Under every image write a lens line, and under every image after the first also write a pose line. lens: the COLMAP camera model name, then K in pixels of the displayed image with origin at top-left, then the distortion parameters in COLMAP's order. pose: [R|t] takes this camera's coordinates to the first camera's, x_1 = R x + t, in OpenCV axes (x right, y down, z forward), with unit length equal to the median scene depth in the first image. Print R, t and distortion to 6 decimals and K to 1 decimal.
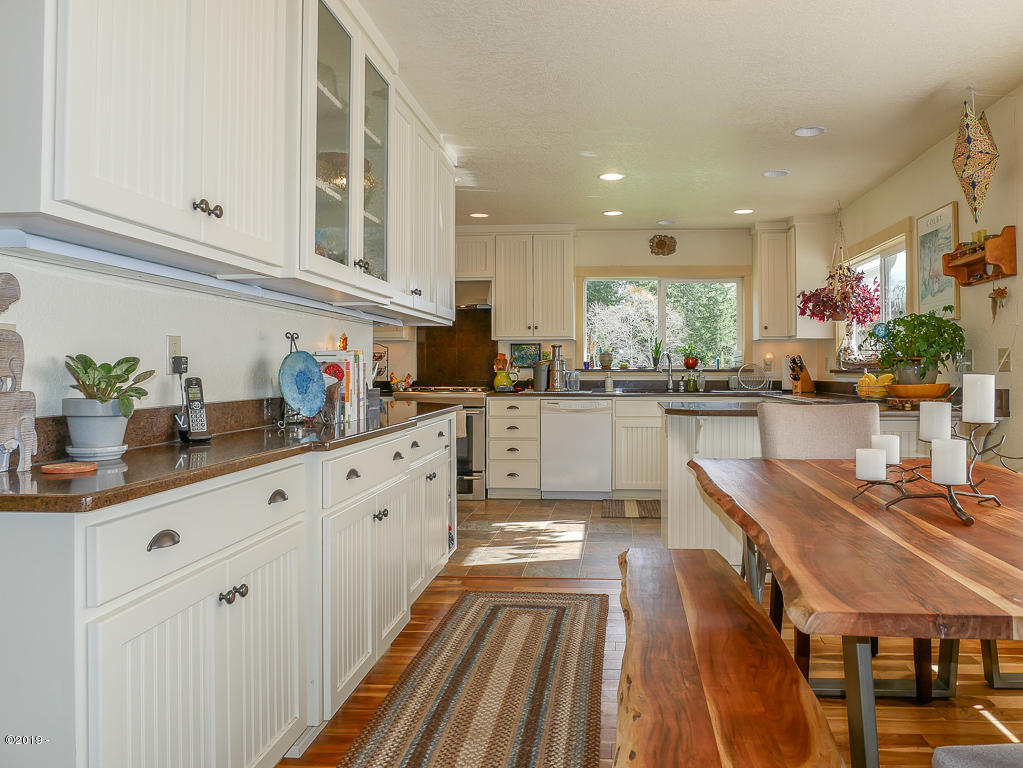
lens RADIAL K [[745.2, 0, 512.3], [0, 745.2, 377.8], [0, 0, 1]] dist [-0.021382, -0.000233]
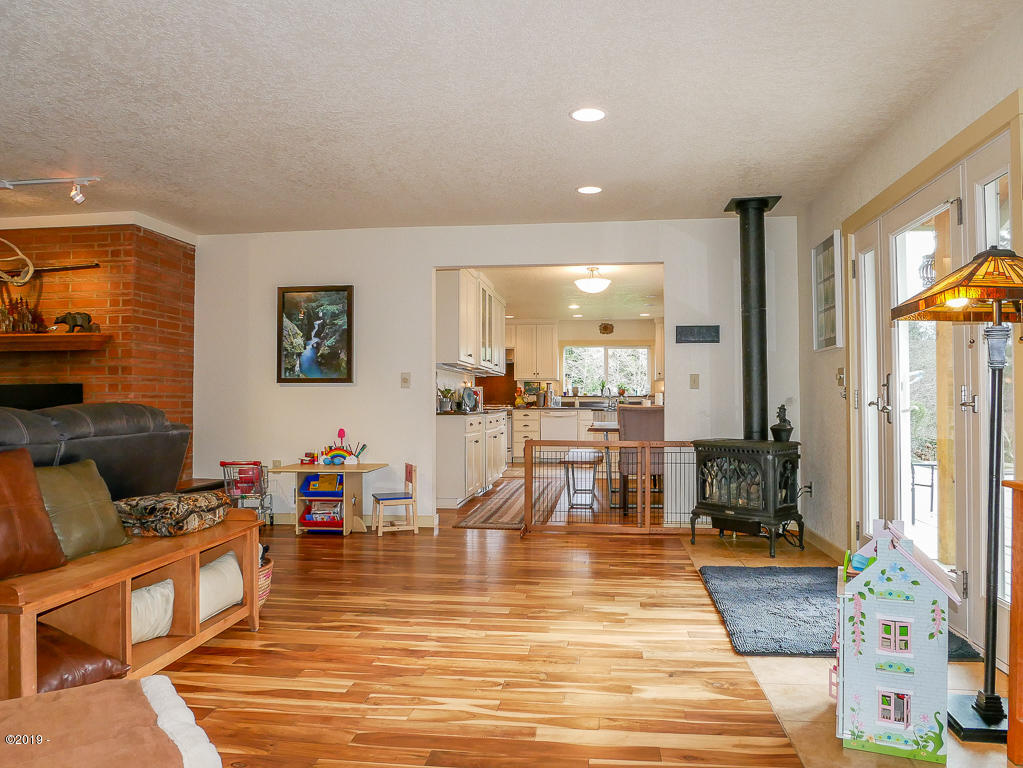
lens RADIAL K [[745.2, 0, 511.0], [0, 745.2, 387.0], [0, 0, 1]] dist [-0.021382, -0.000233]
pose [[0.999932, 0.000524, 0.011647, -0.055685], [-0.000151, 0.999487, -0.032018, 0.025588], [-0.011658, 0.032014, 0.999419, -0.843382]]
